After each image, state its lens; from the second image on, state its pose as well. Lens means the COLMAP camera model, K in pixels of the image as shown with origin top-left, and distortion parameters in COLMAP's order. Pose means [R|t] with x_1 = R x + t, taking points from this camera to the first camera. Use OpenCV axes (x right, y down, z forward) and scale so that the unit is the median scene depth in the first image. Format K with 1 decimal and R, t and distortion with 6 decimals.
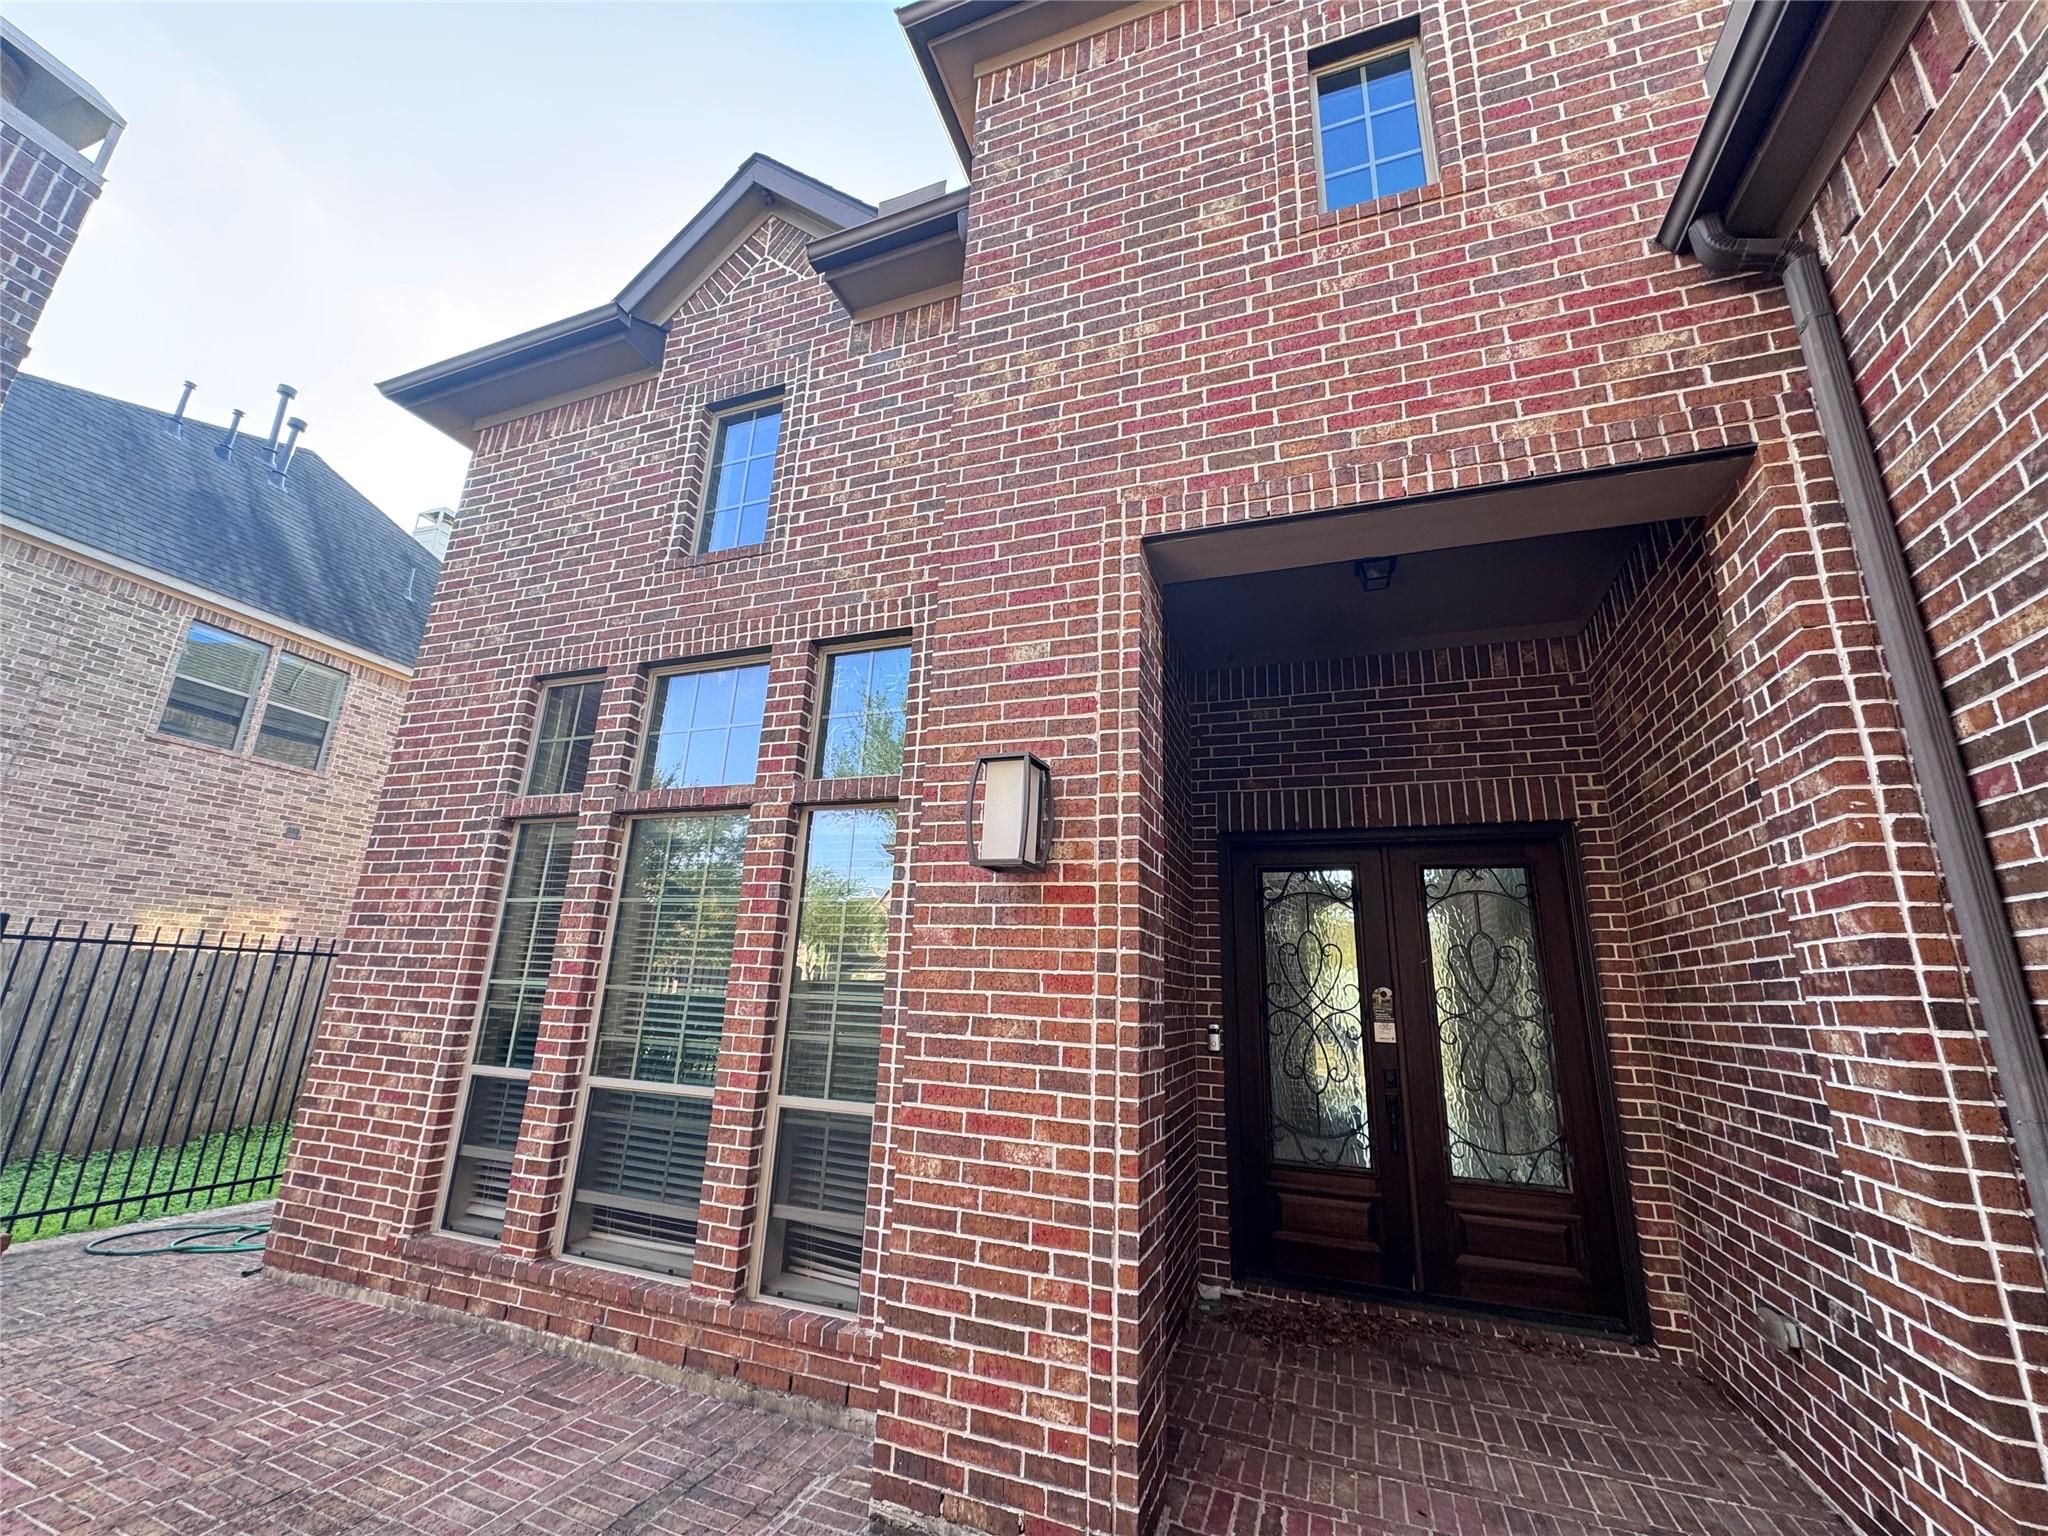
lens RADIAL K [[817.7, 0, 1025.0], [0, 817.7, 766.3], [0, 0, 1]] dist [-0.002731, 0.000888]
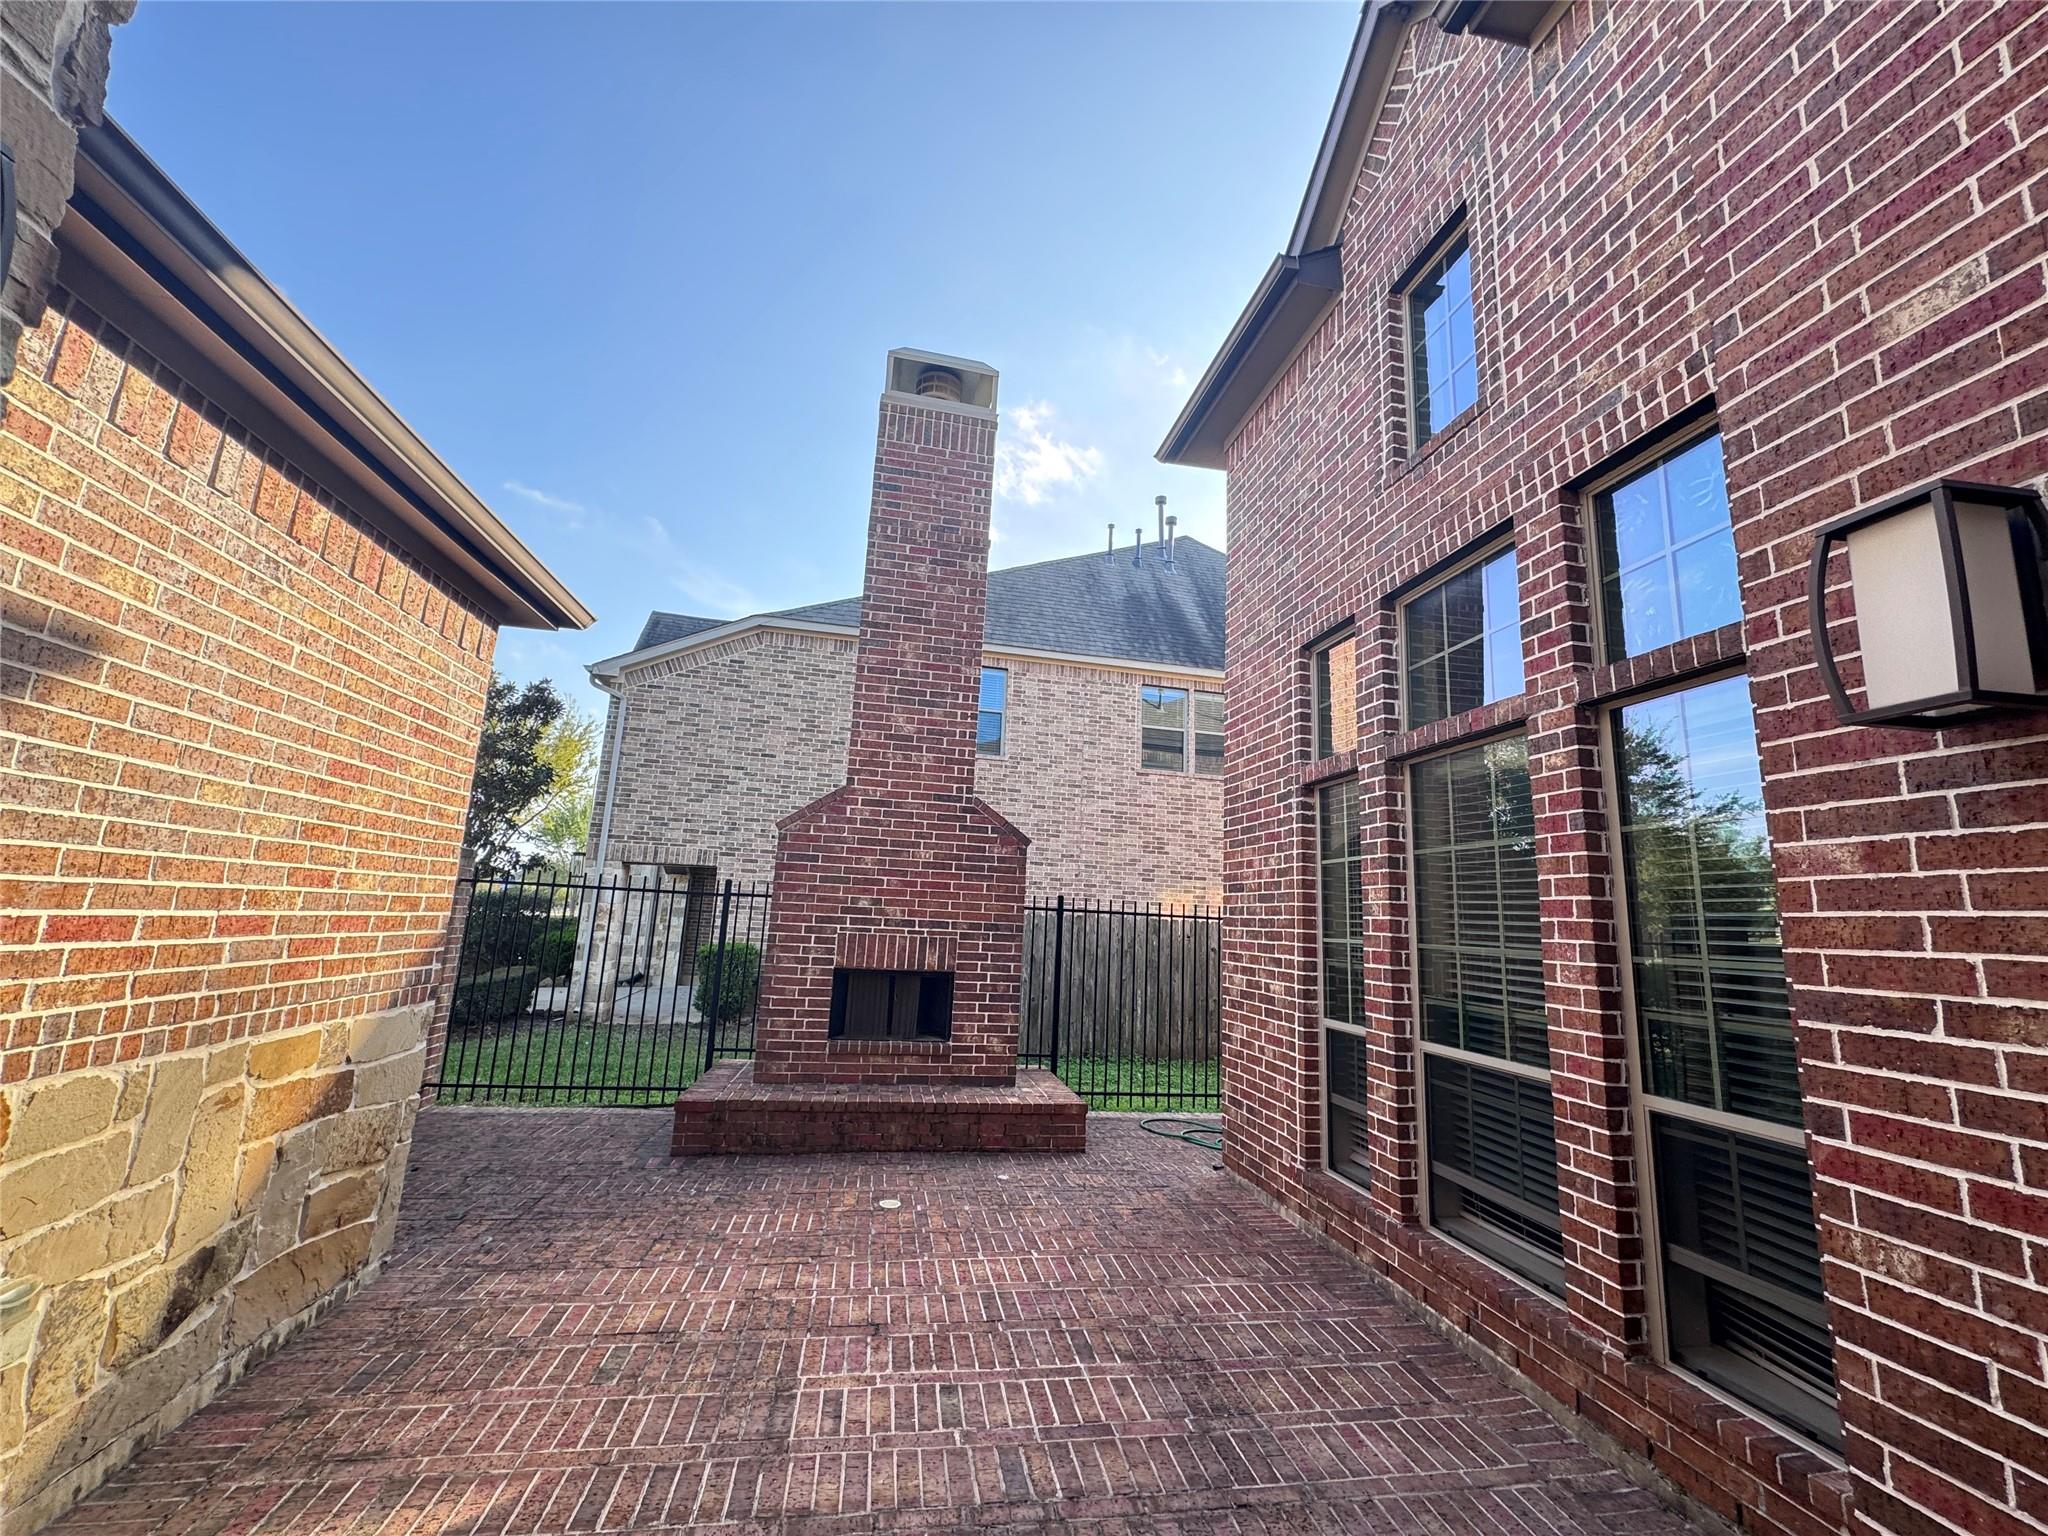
lens RADIAL K [[817.7, 0, 1025.8], [0, 817.7, 767.9], [0, 0, 1]] dist [-0.002731, 0.000888]
pose [[0.507093, -0.173166, -0.844317, 0.080958], [0.206404, 0.975502, -0.076107, 0.055673], [0.836812, -0.135677, 0.530412, 0.176356]]
